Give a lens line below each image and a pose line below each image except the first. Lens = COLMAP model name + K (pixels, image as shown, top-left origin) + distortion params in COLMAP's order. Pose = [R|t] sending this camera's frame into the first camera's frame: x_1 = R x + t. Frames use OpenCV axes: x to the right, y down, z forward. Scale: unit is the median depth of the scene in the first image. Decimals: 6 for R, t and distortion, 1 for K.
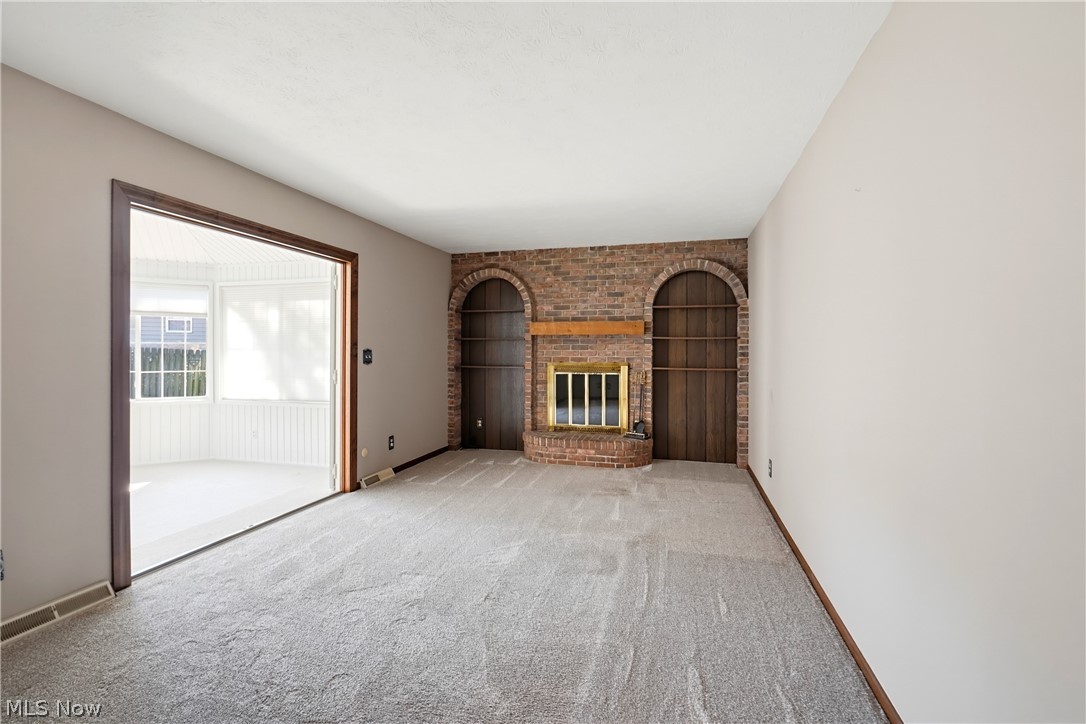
lens RADIAL K [[494.0, 0, 545.5], [0, 494.0, 358.1], [0, 0, 1]] dist [-0.002707, 0.000065]
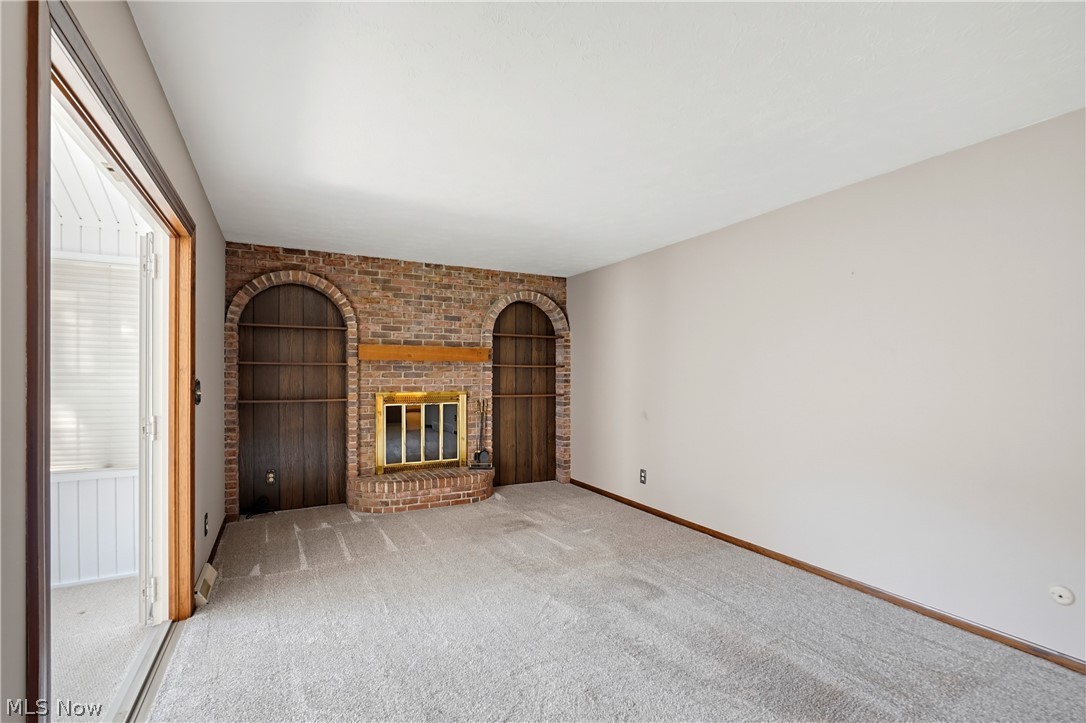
lens RADIAL K [[497.7, 0, 548.4], [0, 497.7, 378.2], [0, 0, 1]] dist [0.000473, 0.000143]
pose [[0.725030, -0.006435, 0.688687, -0.378179], [0.011711, 0.999927, -0.002985, -0.010405], [-0.688618, 0.010230, 0.725052, 0.192862]]
